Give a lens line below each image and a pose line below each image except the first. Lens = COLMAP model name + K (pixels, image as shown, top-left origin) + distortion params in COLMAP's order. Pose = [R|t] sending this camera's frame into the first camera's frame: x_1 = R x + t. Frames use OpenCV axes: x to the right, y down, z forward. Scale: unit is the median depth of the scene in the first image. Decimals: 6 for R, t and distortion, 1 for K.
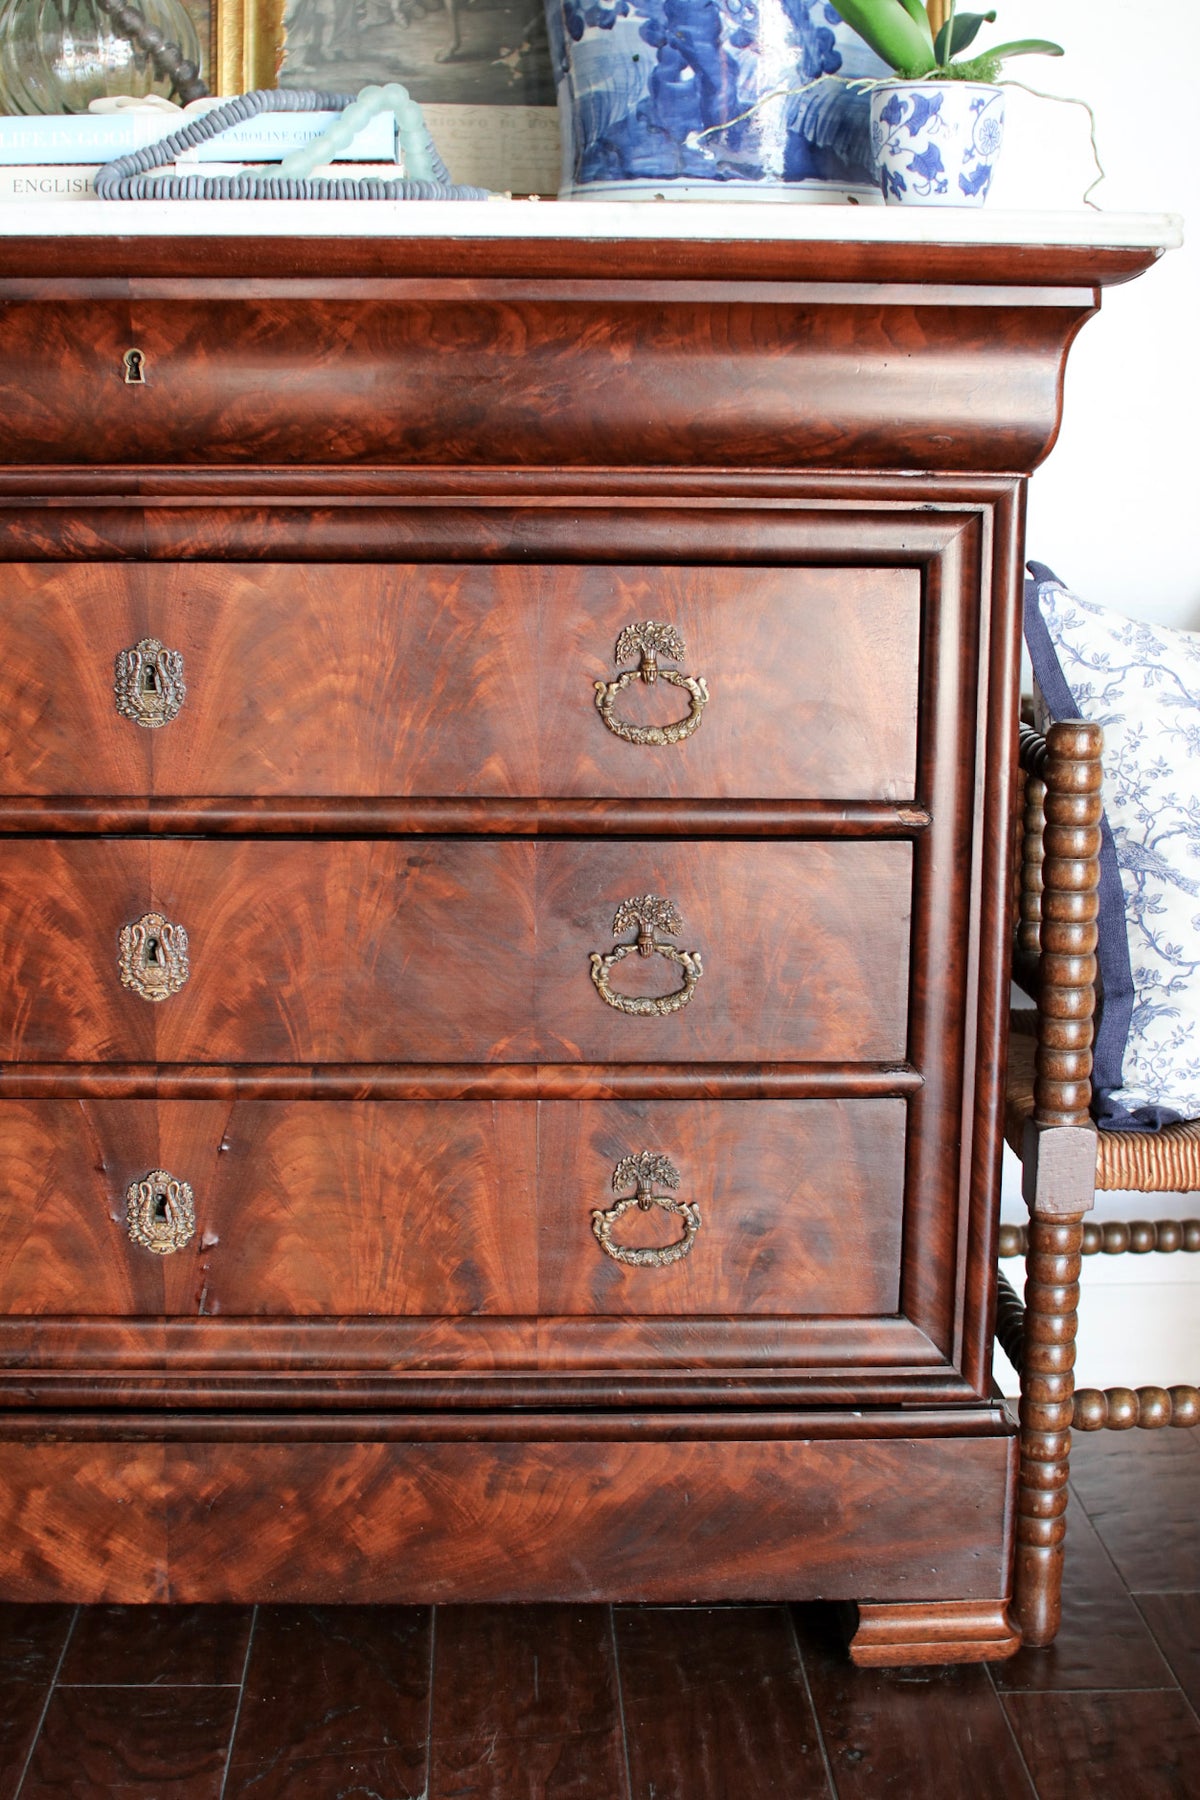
lens RADIAL K [[2504.1, 0, 596.2], [0, 2504.1, 906.3], [0, 0, 1]] dist [-0.137736, 0.000000]
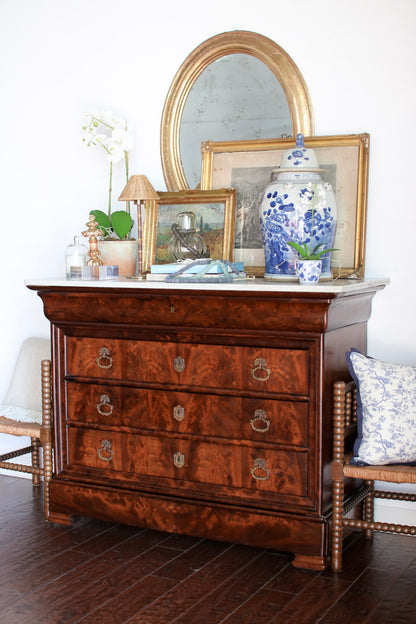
lens RADIAL K [[868.1, 0, 226.1], [0, 868.1, 325.5], [0, 0, 1]] dist [-0.137736, 0.000000]
pose [[0.879739, 0.035306, -0.474145, 0.810020], [-0.078791, 0.994277, -0.072153, -0.041925], [0.468884, 0.100834, 0.877485, -0.652994]]
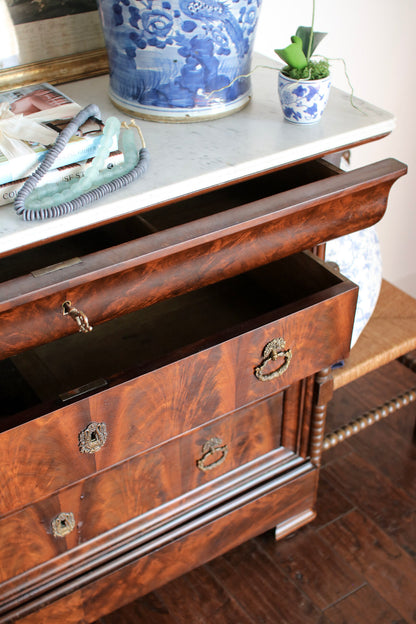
lens RADIAL K [[868.1, 0, 207.0], [0, 868.1, 315.1], [0, 0, 1]] dist [-0.137736, 0.000000]
pose [[0.847983, -0.311172, 0.429064, -0.371693], [0.105253, 0.892261, 0.439082, -0.471382], [-0.519467, -0.327174, 0.789374, 0.261108]]
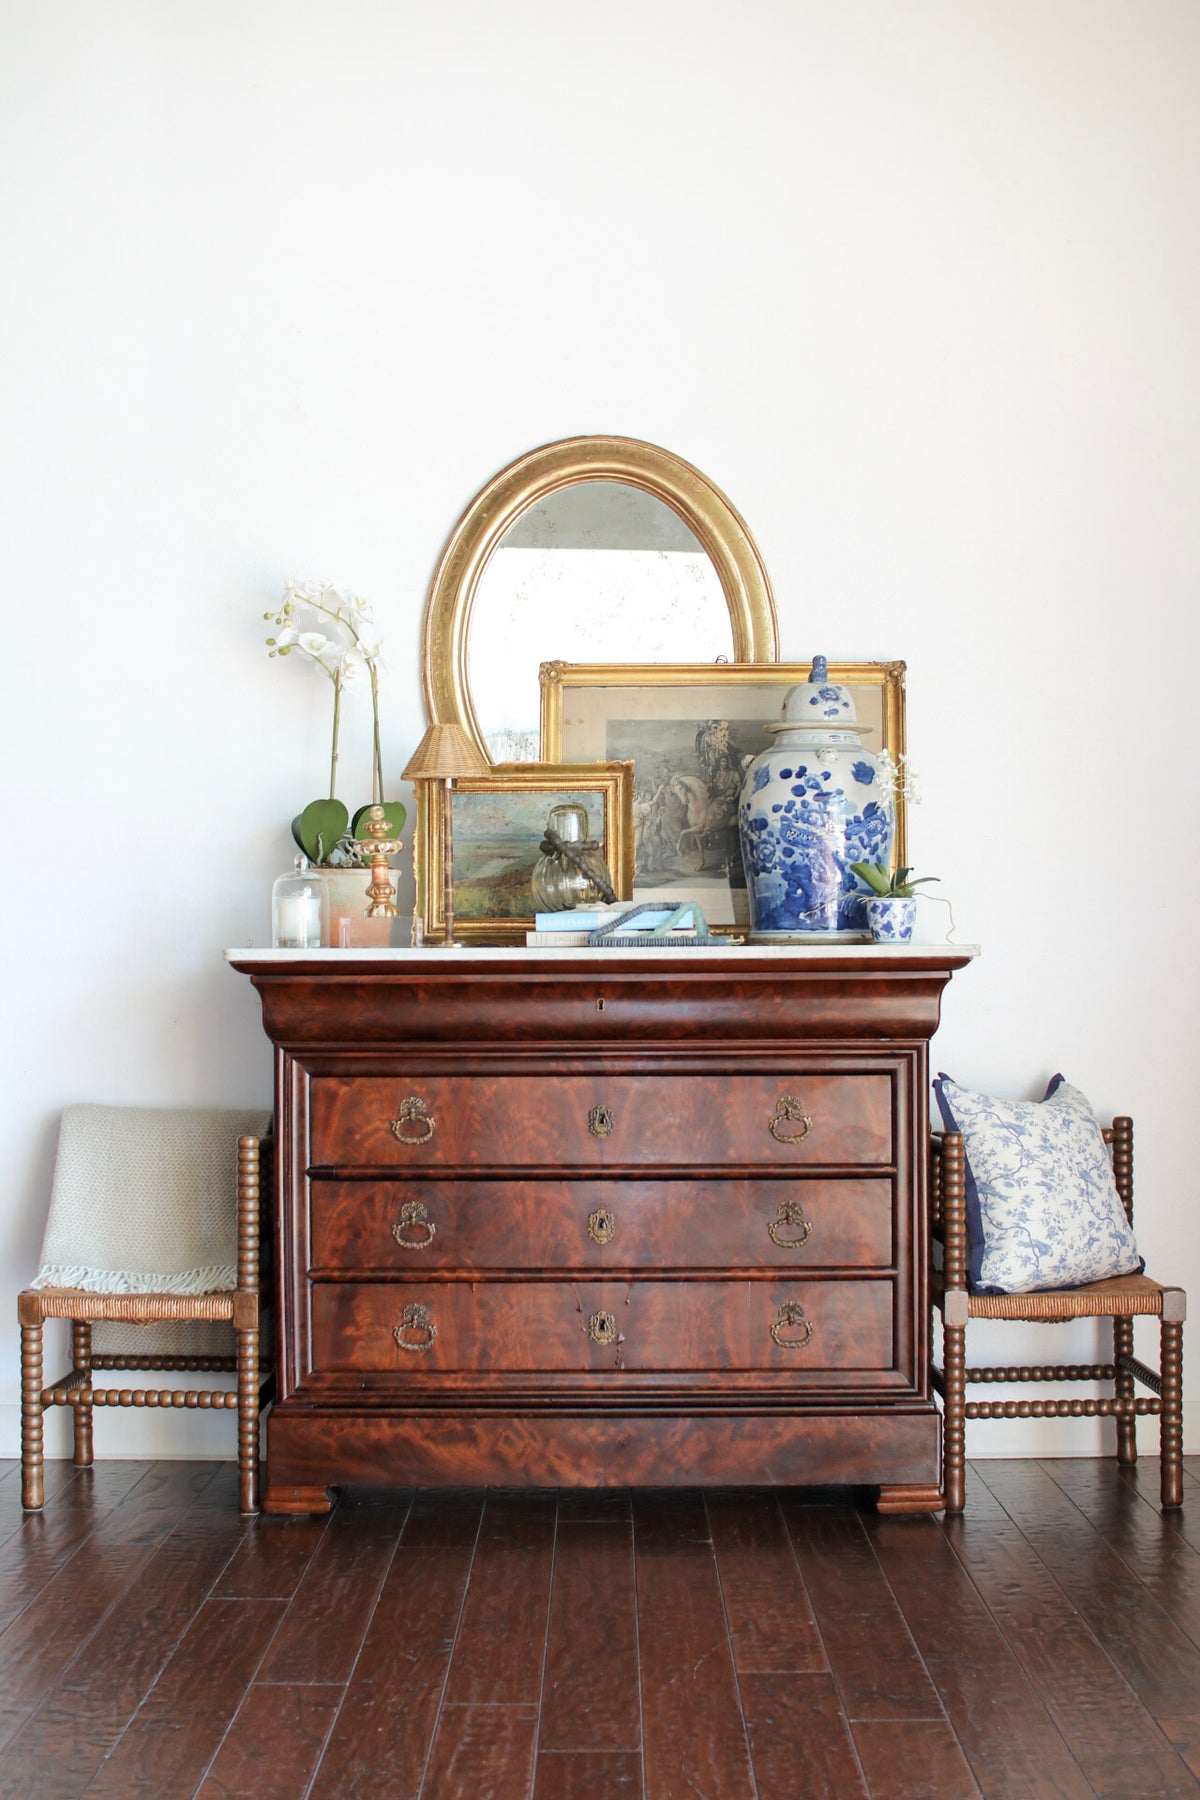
lens RADIAL K [[2504.1, 0, 607.5], [0, 2504.1, 947.6], [0, 0, 1]] dist [-0.137736, 0.000000]
pose [[0.999059, -0.014609, -0.040849, -0.058866], [0.006252, 0.980251, -0.197657, 0.248237], [0.042930, 0.197215, 0.979420, -1.599940]]
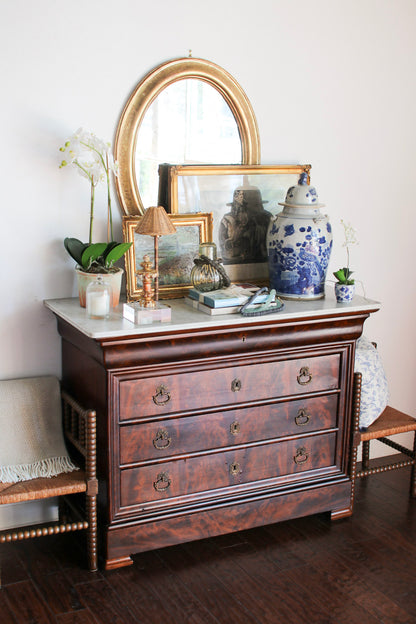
lens RADIAL K [[868.1, 0, 204.3], [0, 868.1, 323.5], [0, 0, 1]] dist [-0.137736, 0.000000]
pose [[0.909392, -0.090240, 0.406033, -1.073904], [0.067421, 0.995253, 0.070190, -0.385361], [-0.410439, -0.036456, 0.911159, -0.890759]]
